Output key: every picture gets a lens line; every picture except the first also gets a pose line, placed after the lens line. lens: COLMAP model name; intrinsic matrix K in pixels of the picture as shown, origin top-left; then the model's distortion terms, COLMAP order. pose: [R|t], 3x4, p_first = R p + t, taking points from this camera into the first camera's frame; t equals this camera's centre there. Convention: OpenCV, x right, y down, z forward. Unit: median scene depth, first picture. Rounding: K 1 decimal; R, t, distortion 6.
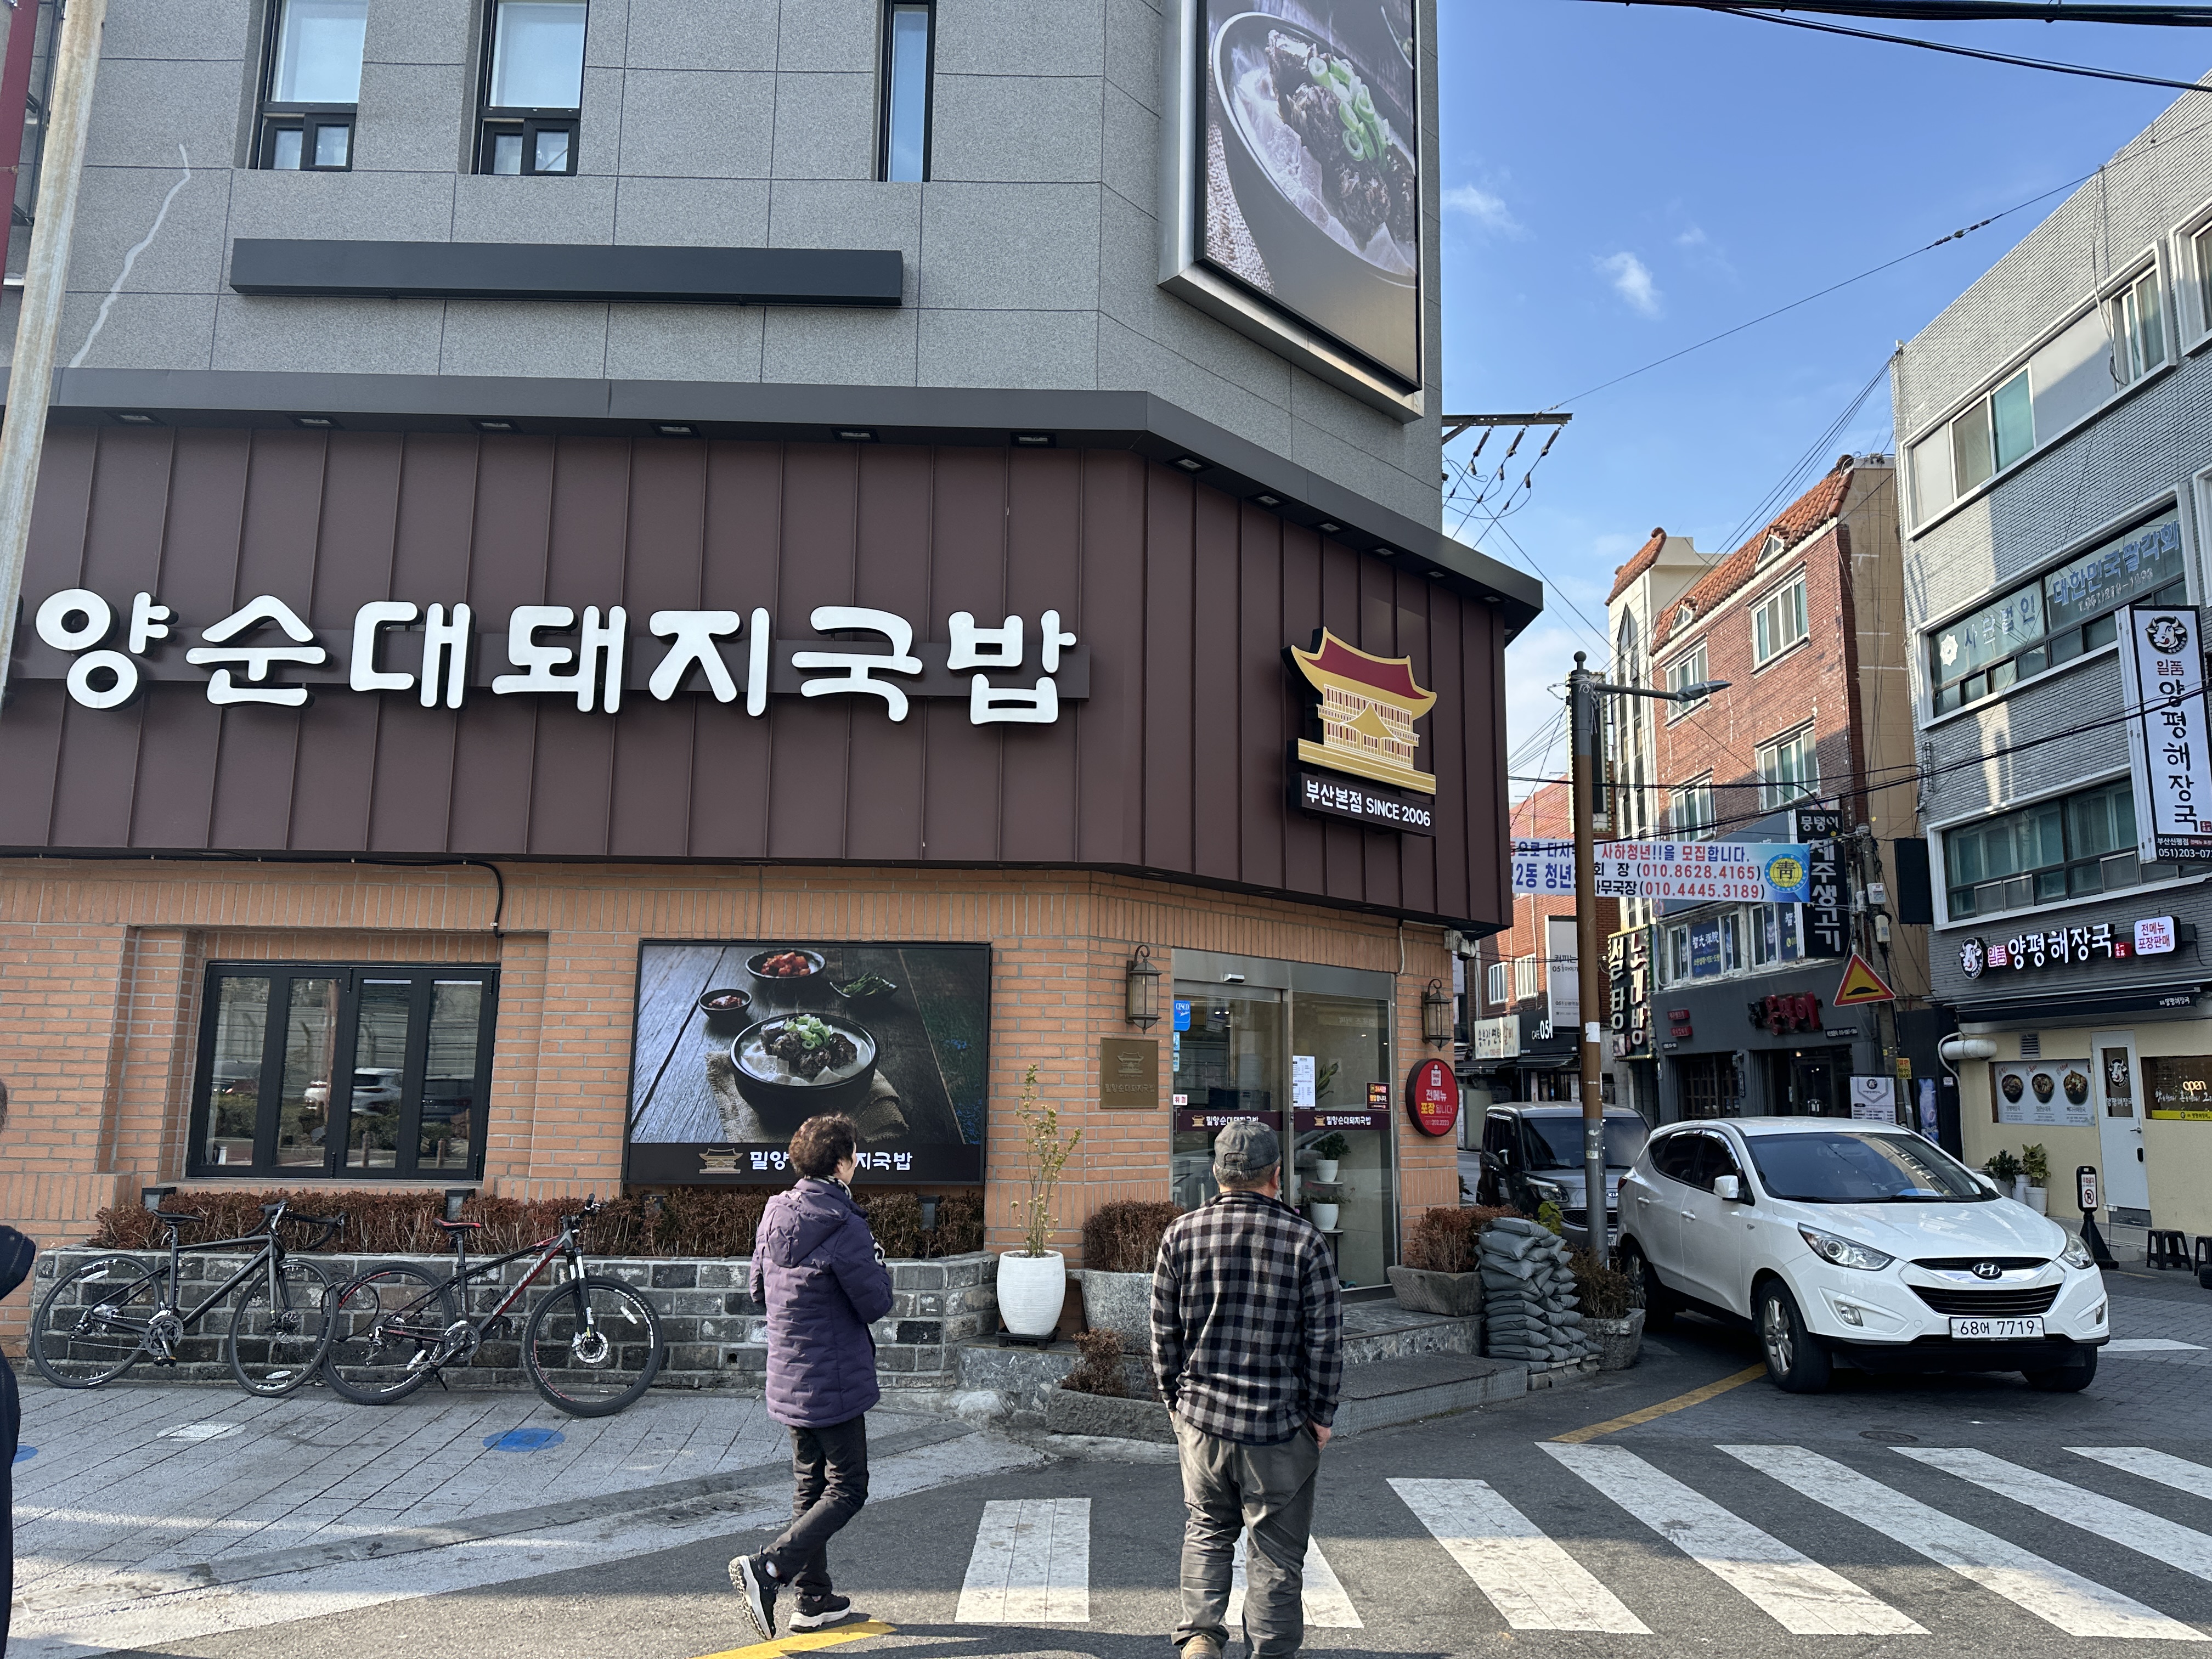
lens RADIAL K [[1552.0, 0, 1097.8], [0, 1552.0, 823.2], [0, 0, 1]] dist [0.039089, -0.002972]
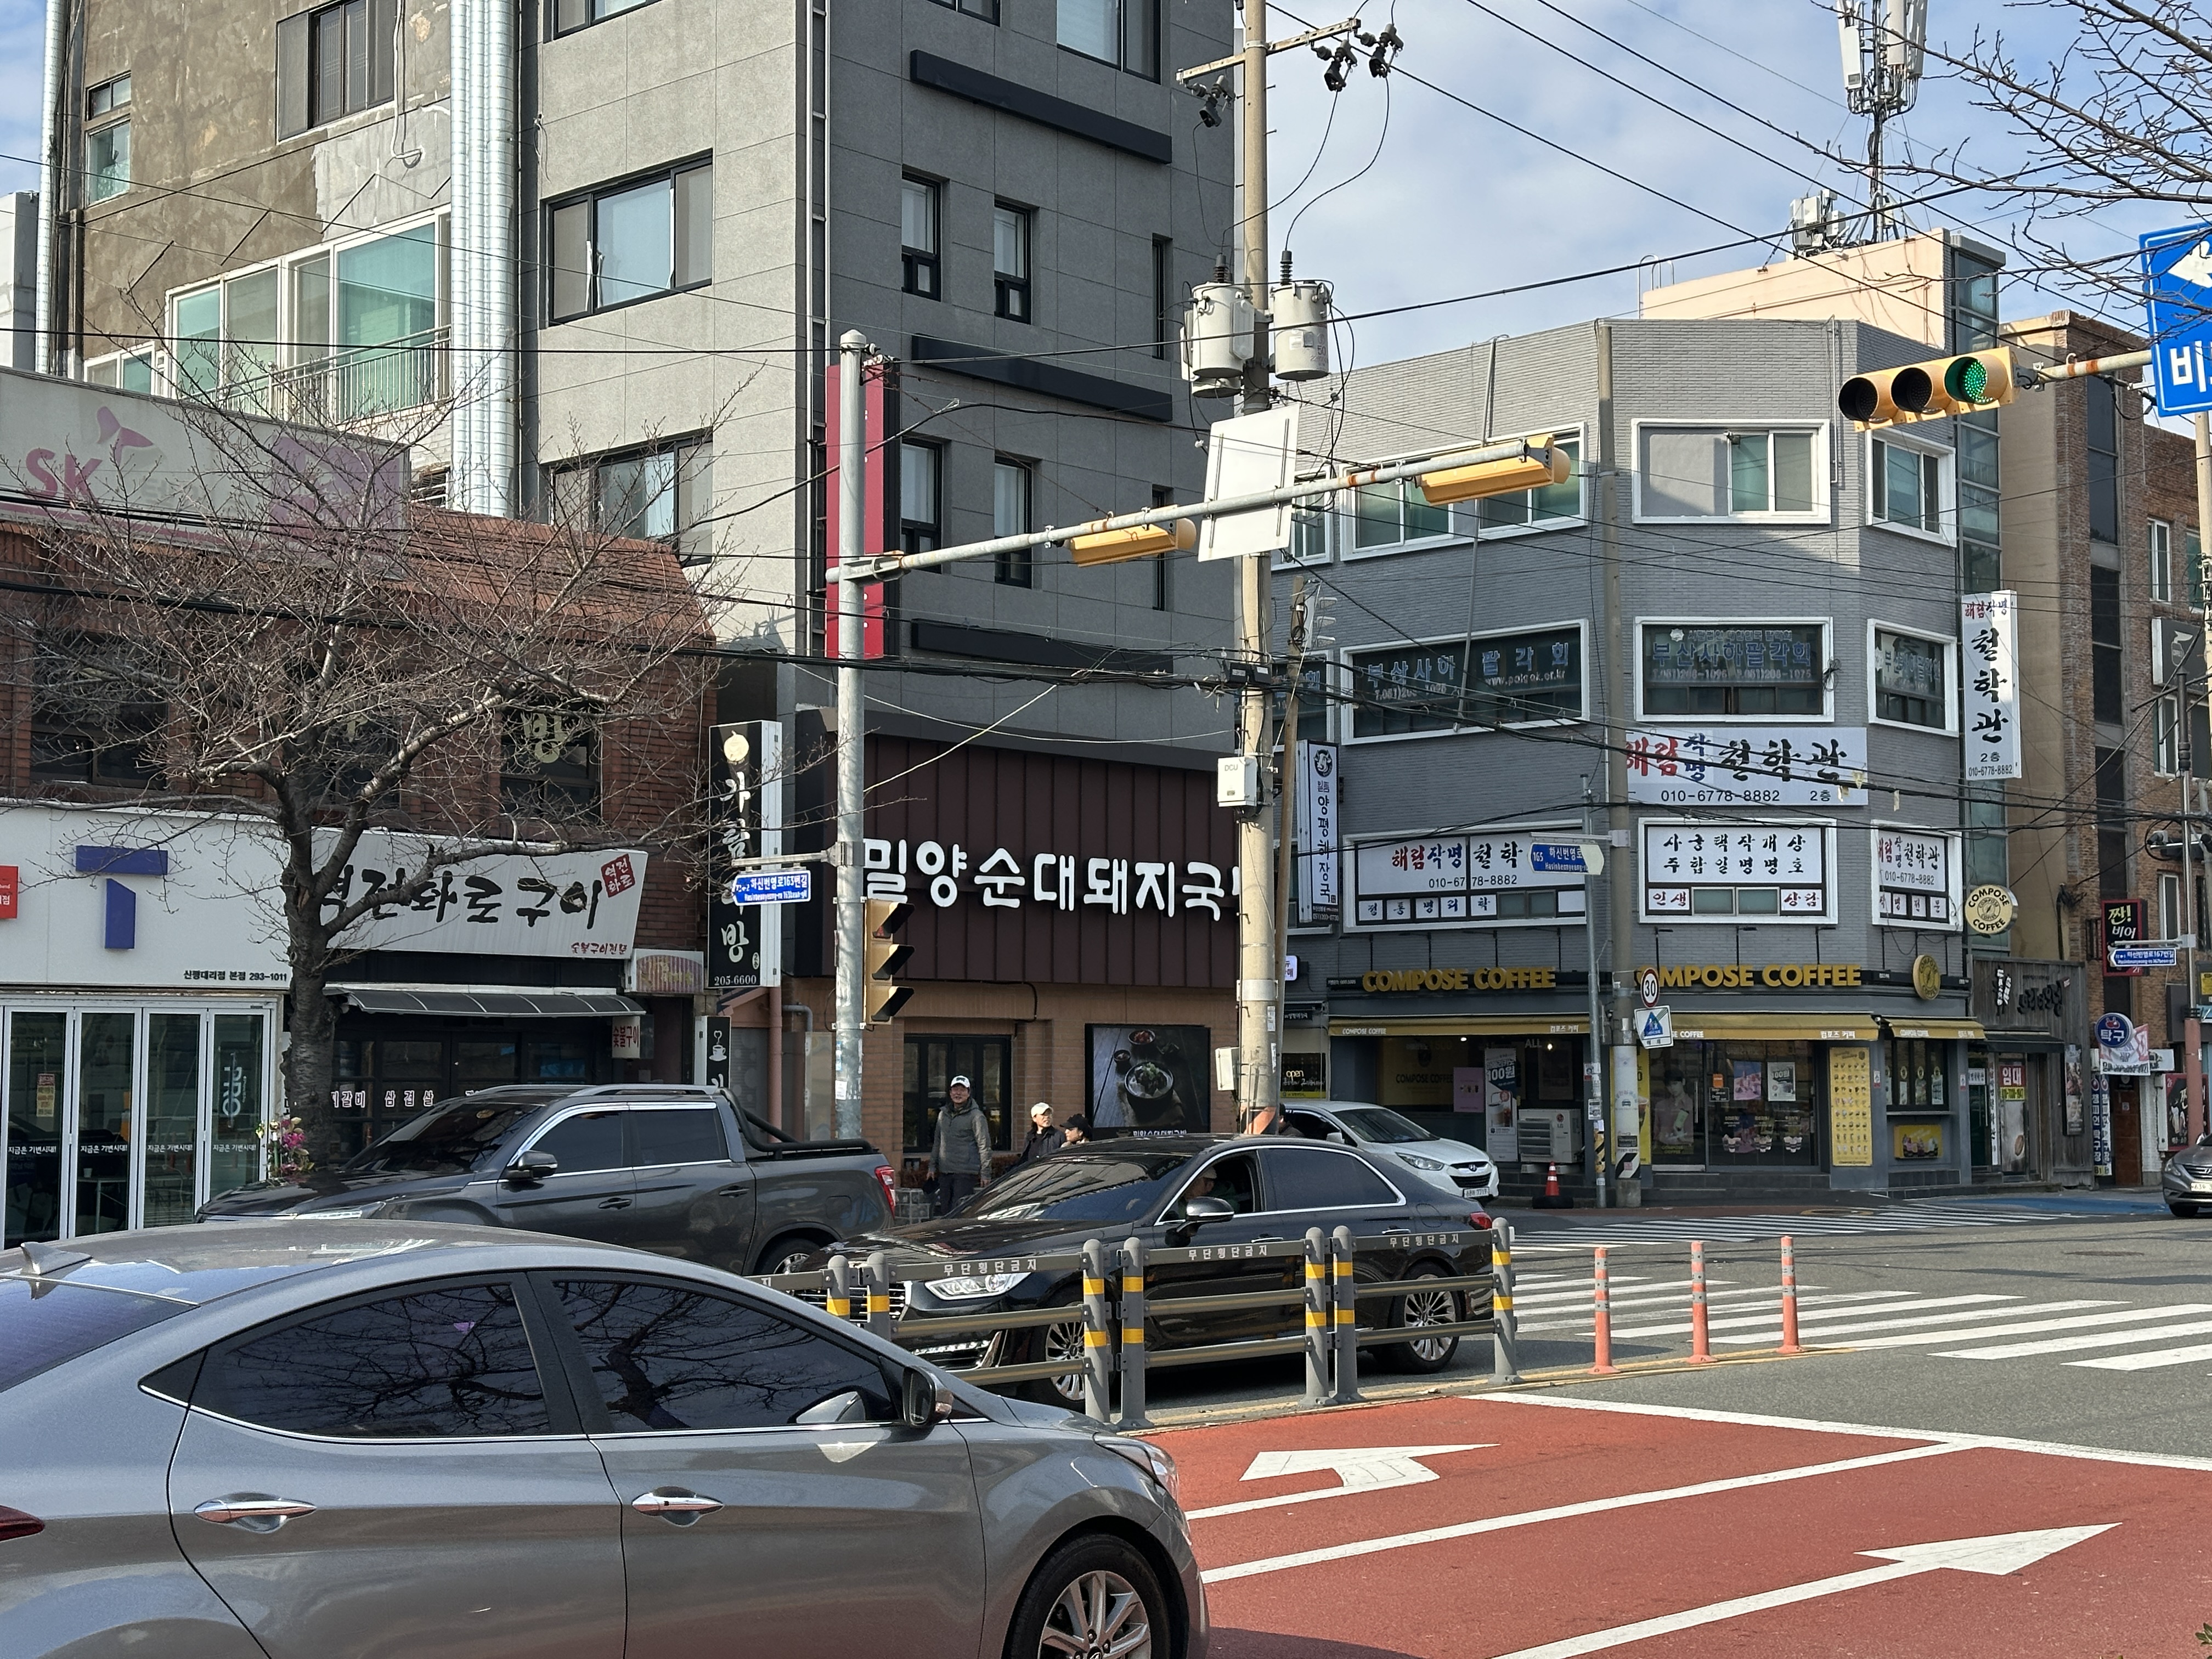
lens RADIAL K [[3112.2, 0, 1105.9], [0, 3112.2, 832.1], [0, 0, 1]] dist [0.031677, 0.000000]
pose [[0.682403, 0.041565, 0.729793, -3.213476], [-0.111155, 0.992672, 0.047400, -0.359065], [-0.722475, -0.113466, 0.682023, -1.671762]]
